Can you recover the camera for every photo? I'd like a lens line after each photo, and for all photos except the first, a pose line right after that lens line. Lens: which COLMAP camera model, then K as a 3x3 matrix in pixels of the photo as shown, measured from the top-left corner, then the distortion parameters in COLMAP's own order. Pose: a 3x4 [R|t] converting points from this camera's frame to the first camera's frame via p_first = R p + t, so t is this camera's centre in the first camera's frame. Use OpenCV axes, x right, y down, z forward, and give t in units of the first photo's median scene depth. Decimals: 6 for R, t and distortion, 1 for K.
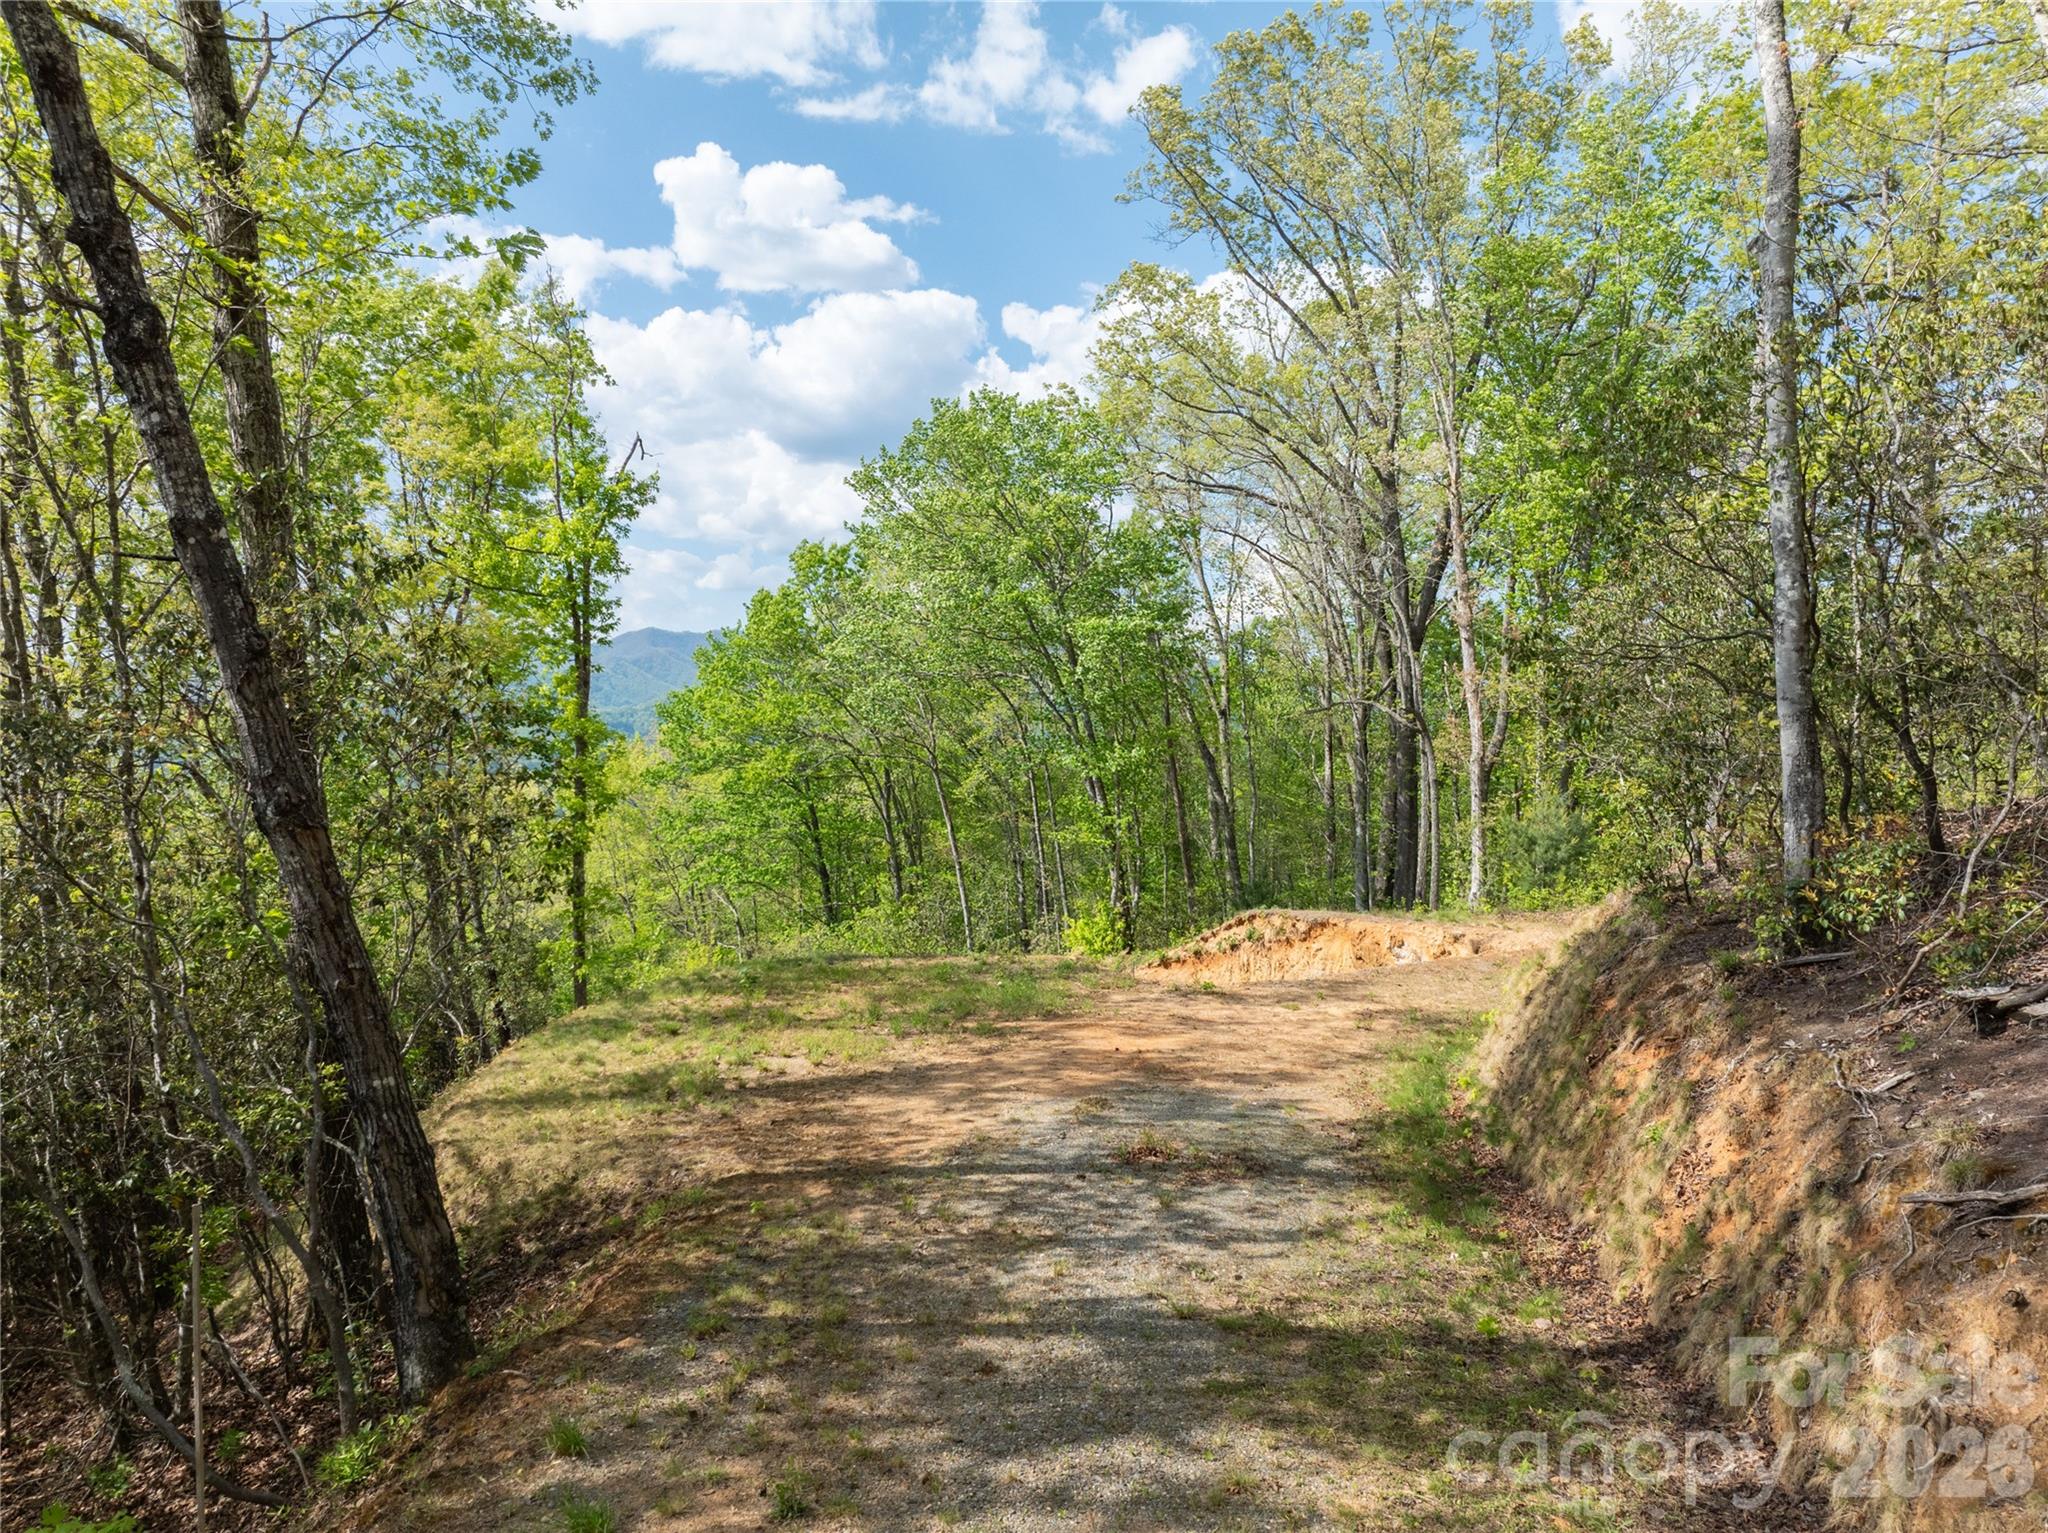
lens RADIAL K [[1437.9, 0, 1032.3], [0, 1437.9, 779.5], [0, 0, 1]] dist [-0.035604, 0.004129]
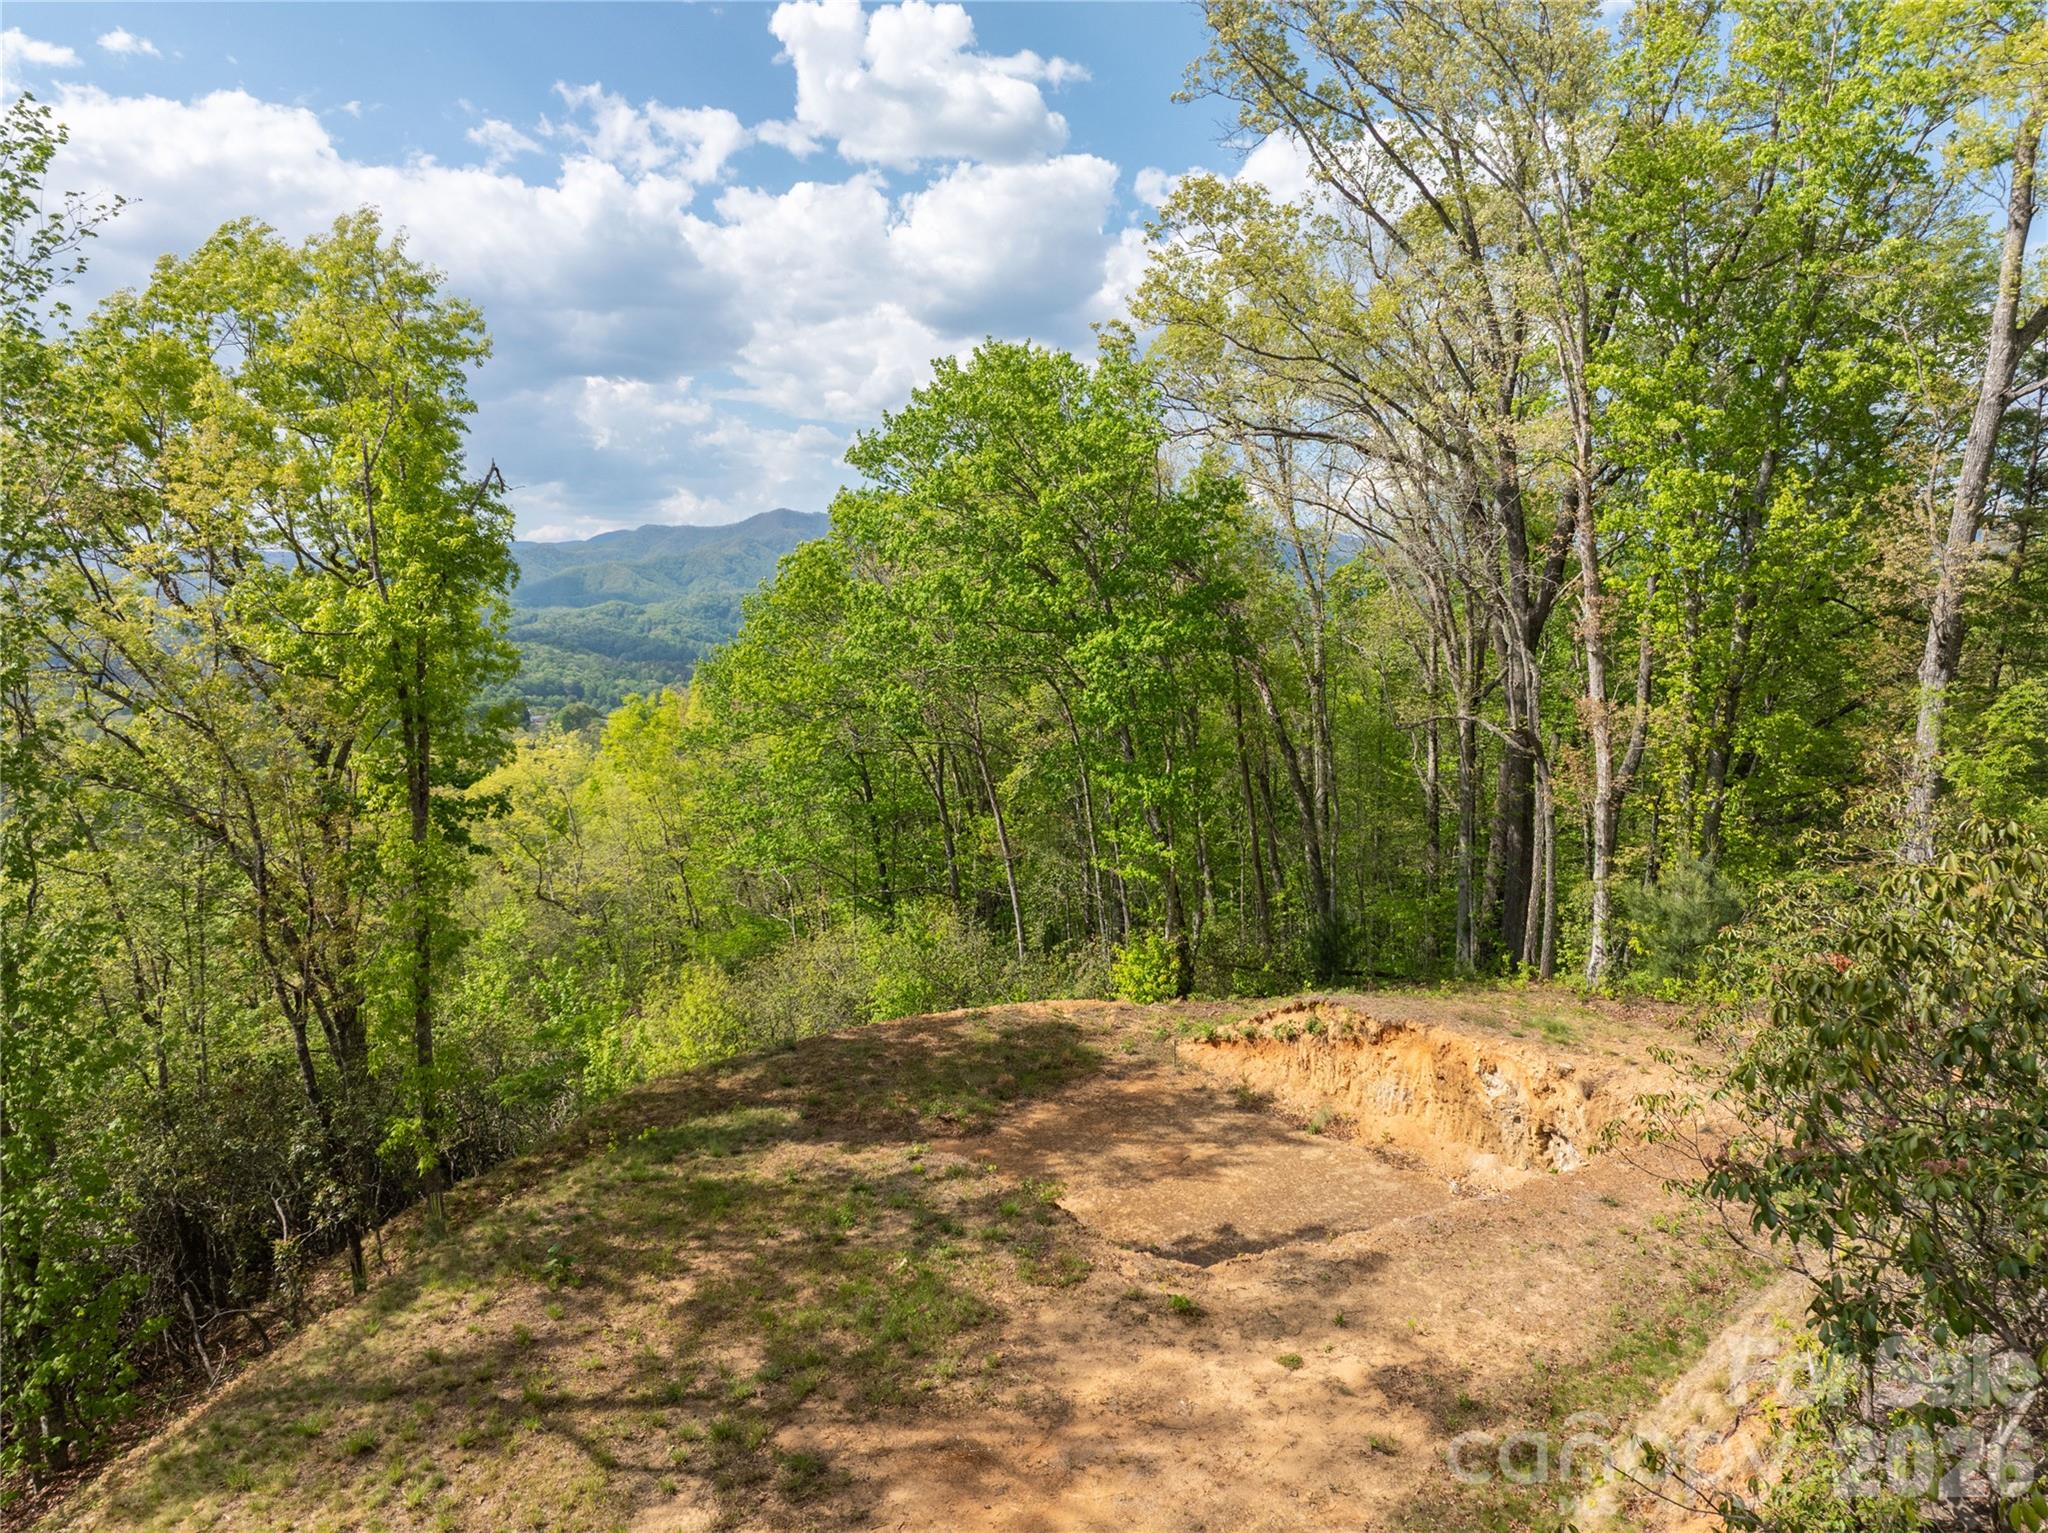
lens RADIAL K [[1437.9, 0, 1030.1], [0, 1437.9, 752.4], [0, 0, 1]] dist [-0.035604, 0.004129]
pose [[0.995346, 0.003192, -0.096315, 0.059620], [0.003506, 0.997591, 0.069285, -0.088684], [0.096304, -0.069300, 0.992937, 0.154372]]
